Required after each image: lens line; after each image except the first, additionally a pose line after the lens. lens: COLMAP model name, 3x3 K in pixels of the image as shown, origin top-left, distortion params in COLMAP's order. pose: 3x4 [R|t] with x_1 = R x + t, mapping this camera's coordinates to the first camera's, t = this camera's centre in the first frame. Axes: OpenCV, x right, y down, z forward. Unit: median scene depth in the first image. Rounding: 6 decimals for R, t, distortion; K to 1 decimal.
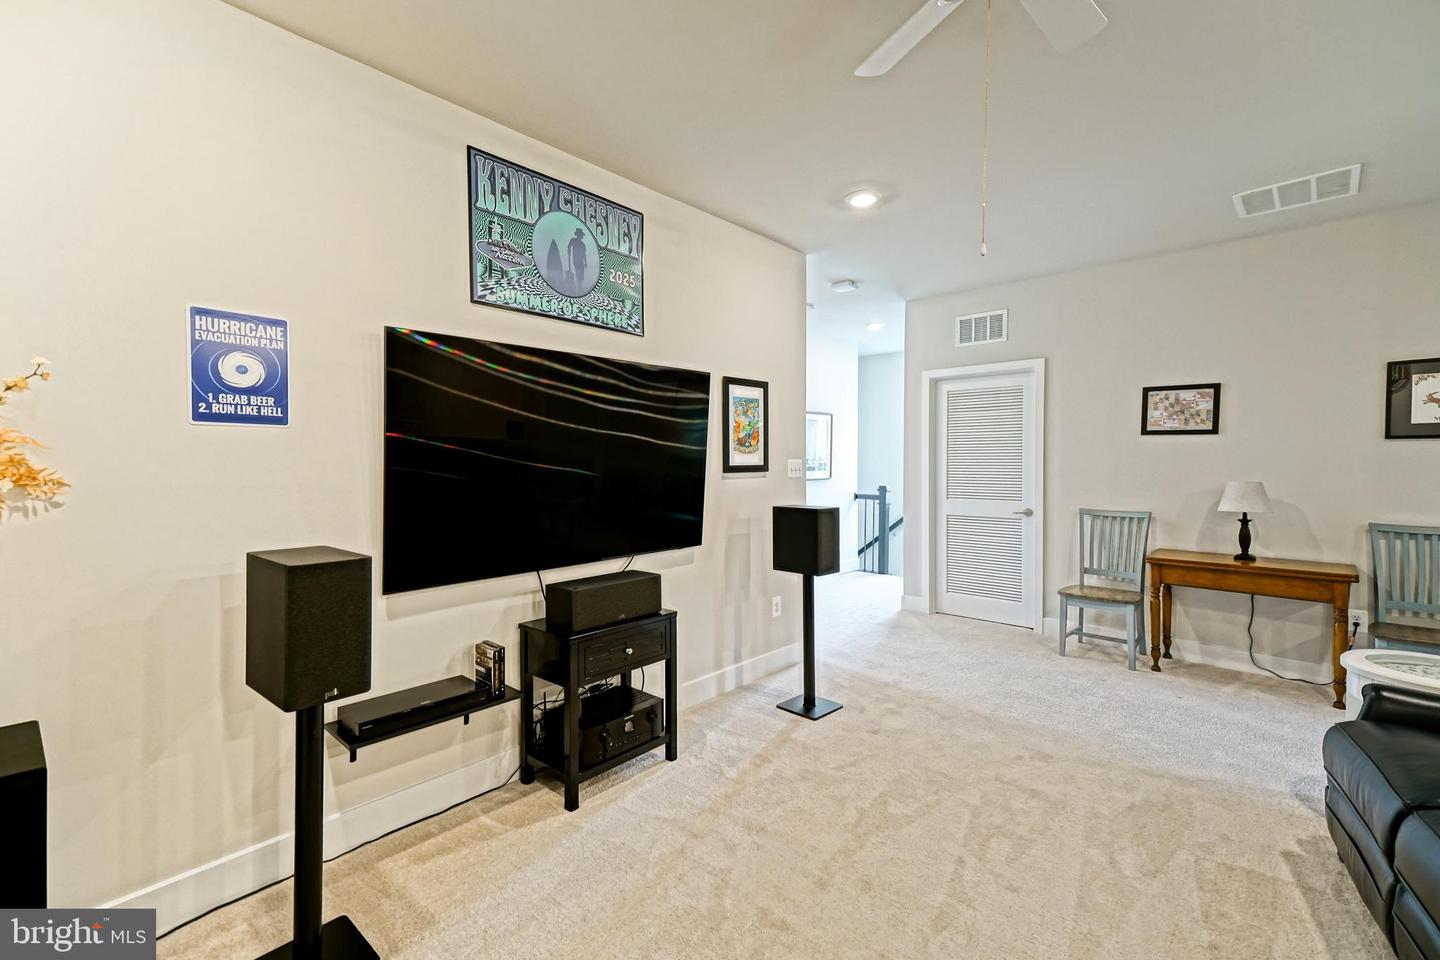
lens RADIAL K [[634.6, 0, 713.9], [0, 634.6, 477.0], [0, 0, 1]] dist [0.035379, -0.000175]
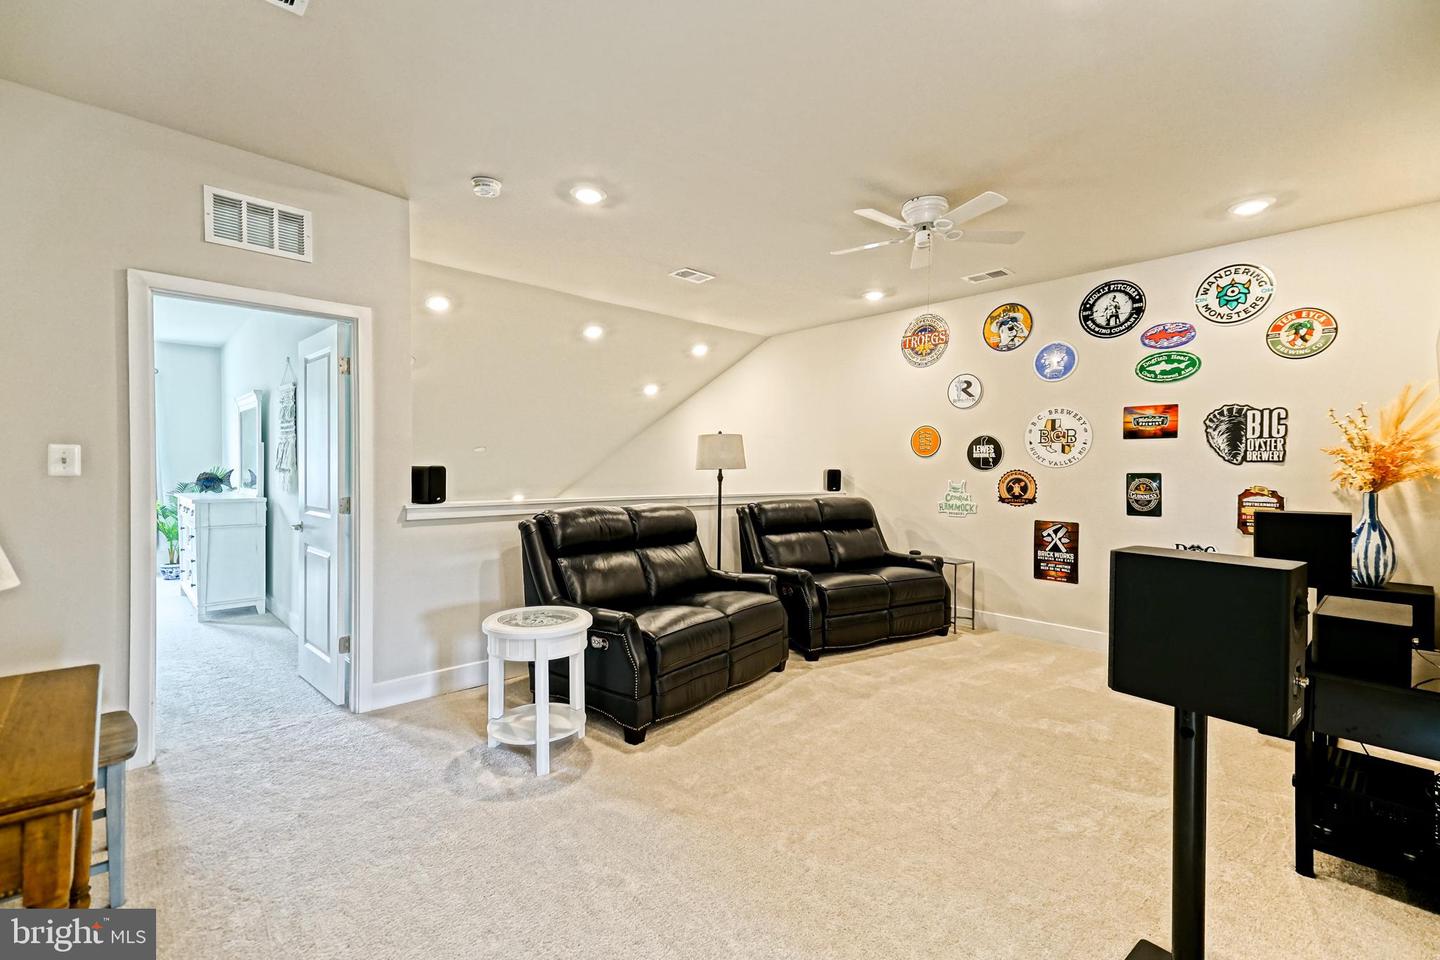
lens RADIAL K [[634.6, 0, 725.4], [0, 634.6, 476.9], [0, 0, 1]] dist [0.035379, -0.000175]
pose [[-0.997382, -0.007173, 0.071958, 0.397626], [-0.004199, 0.999134, 0.041395, -0.024130], [-0.072193, 0.040985, -0.996548, 1.362537]]
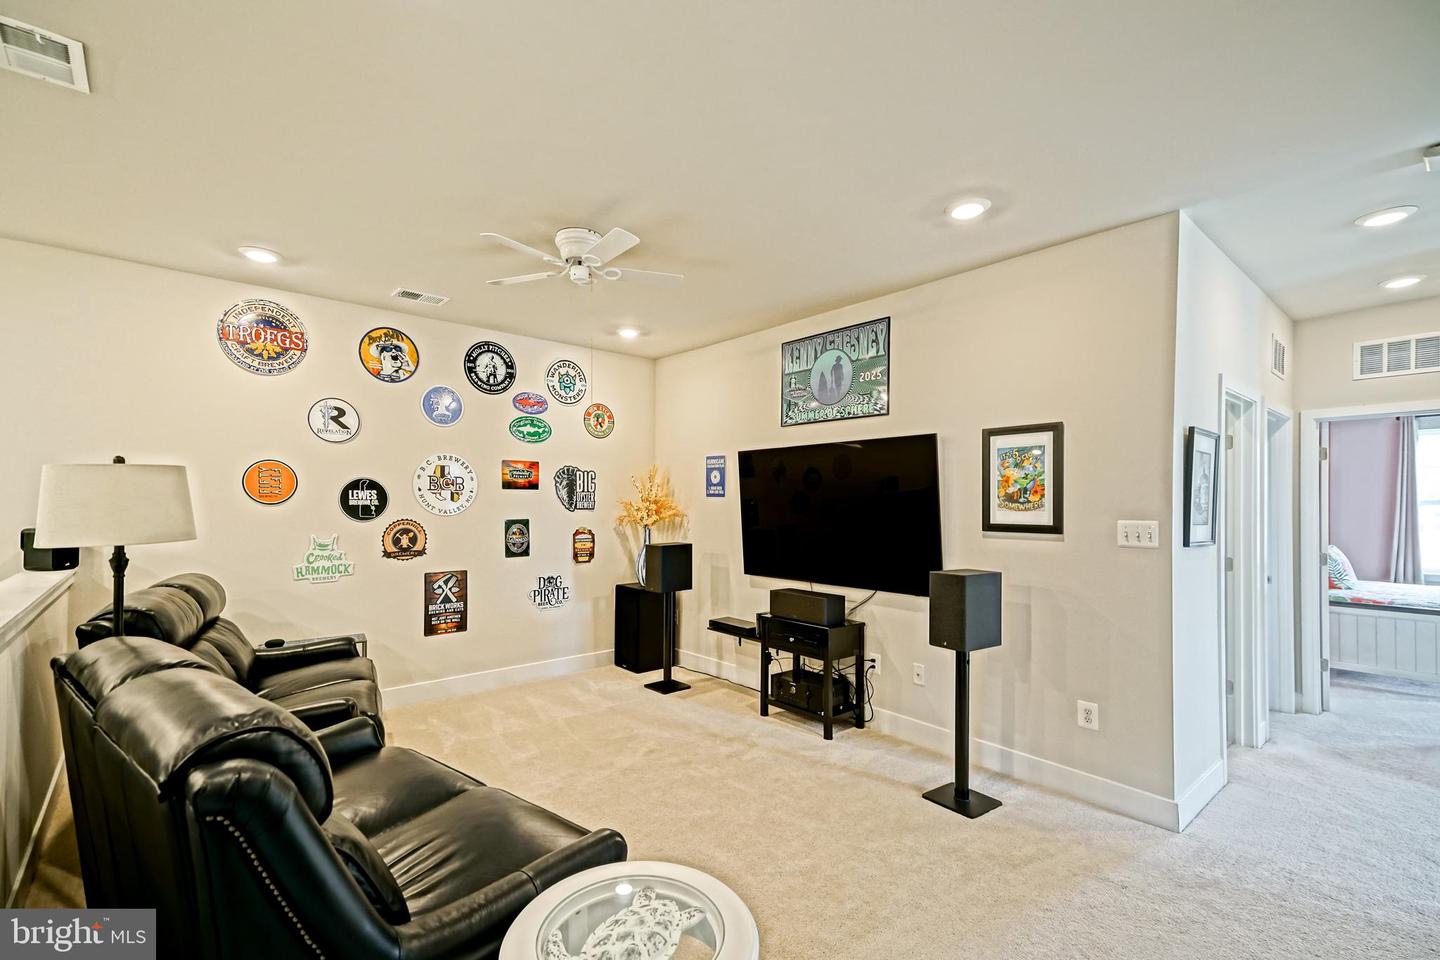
lens RADIAL K [[634.6, 0, 698.2], [0, 634.6, 501.8], [0, 0, 1]] dist [0.035379, -0.000175]
pose [[-0.136856, 0.002333, -0.990588, 0.986598], [-0.029718, 0.999537, 0.006460, -0.042299], [0.990145, 0.030323, -0.136723, 0.687711]]
